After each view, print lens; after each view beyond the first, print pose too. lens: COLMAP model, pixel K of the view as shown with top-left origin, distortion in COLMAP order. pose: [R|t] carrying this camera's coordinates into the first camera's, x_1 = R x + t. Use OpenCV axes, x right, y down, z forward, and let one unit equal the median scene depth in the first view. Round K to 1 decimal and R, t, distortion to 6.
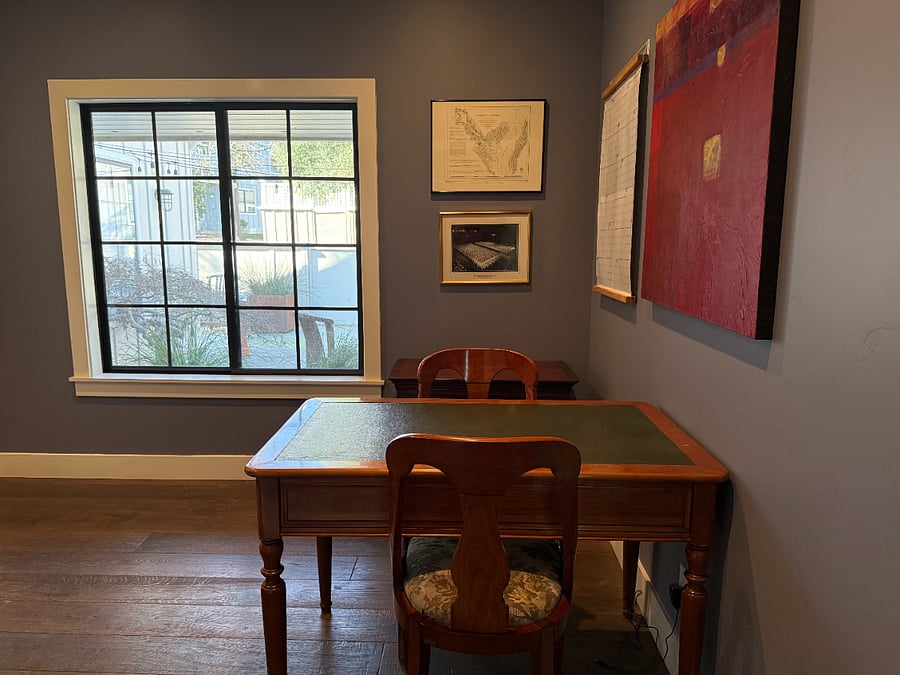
lens RADIAL K [[651.4, 0, 446.2], [0, 651.4, 335.6], [0, 0, 1]] dist [0.066362, -0.034008]
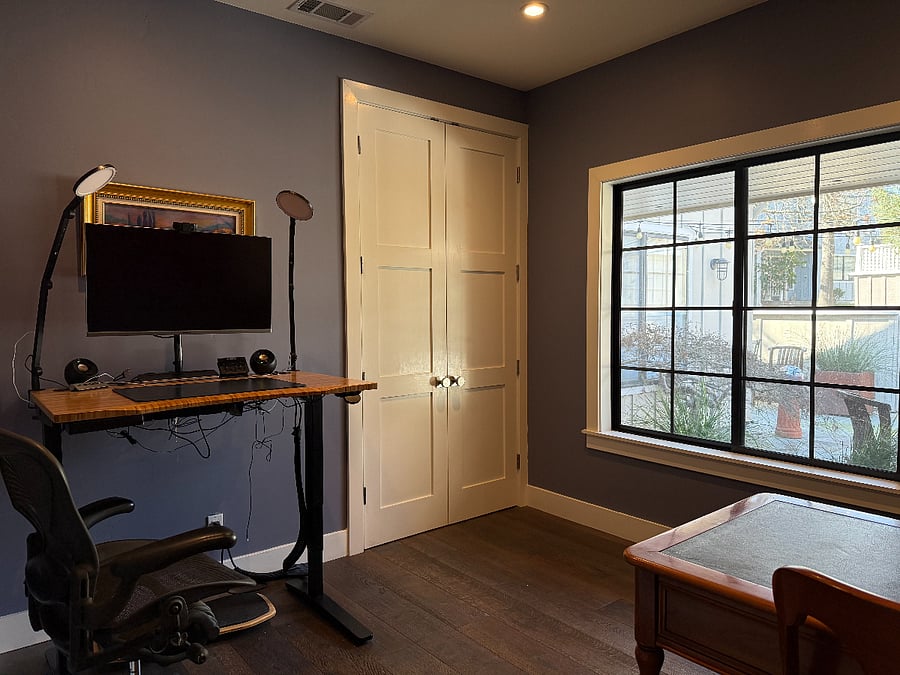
lens RADIAL K [[651.4, 0, 447.9], [0, 651.4, 336.5], [0, 0, 1]] dist [0.066362, -0.034008]
pose [[0.669363, 0.029024, -0.742368, 0.083190], [-0.108048, 0.992416, -0.058622, -0.002616], [0.735037, 0.119451, 0.667422, 0.089996]]
